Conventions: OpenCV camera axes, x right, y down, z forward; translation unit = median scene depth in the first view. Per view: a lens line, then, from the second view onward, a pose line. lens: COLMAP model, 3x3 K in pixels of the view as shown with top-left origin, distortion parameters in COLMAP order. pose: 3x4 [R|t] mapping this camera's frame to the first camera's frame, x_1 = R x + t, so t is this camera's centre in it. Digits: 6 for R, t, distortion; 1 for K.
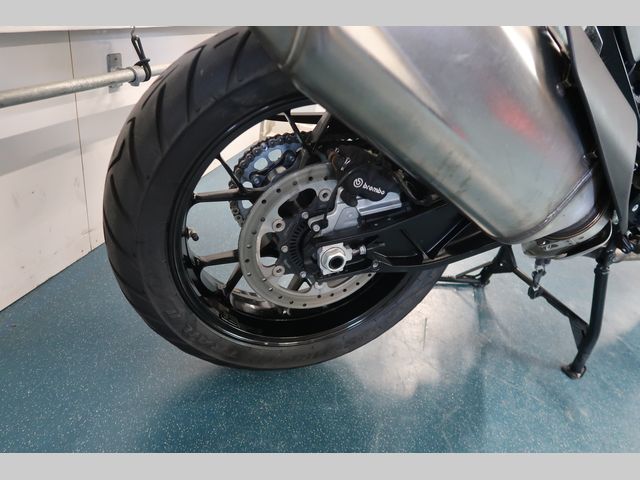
lens RADIAL K [[432.5, 0, 320.0], [0, 432.5, 240.0], [0, 0, 1]] dist [-0.040353, 0.000447]
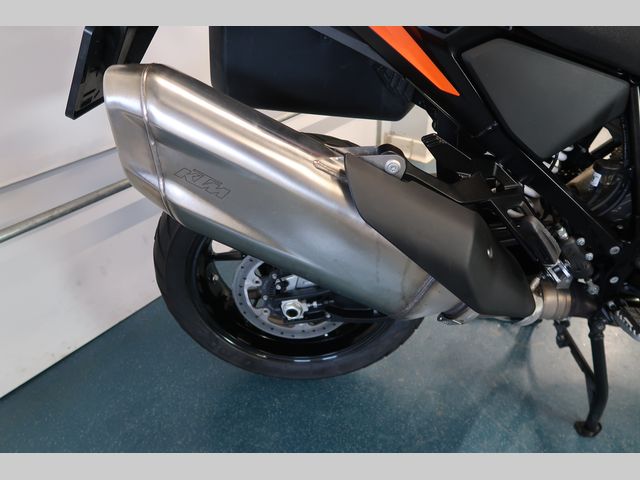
lens RADIAL K [[432.5, 0, 320.0], [0, 432.5, 240.0], [0, 0, 1]] dist [-0.040353, 0.000447]
pose [[0.915872, 0.047420, -0.398660, 0.606723], [-0.032612, 0.998506, 0.043848, -0.224569], [0.400143, -0.027158, 0.916050, -0.194025]]
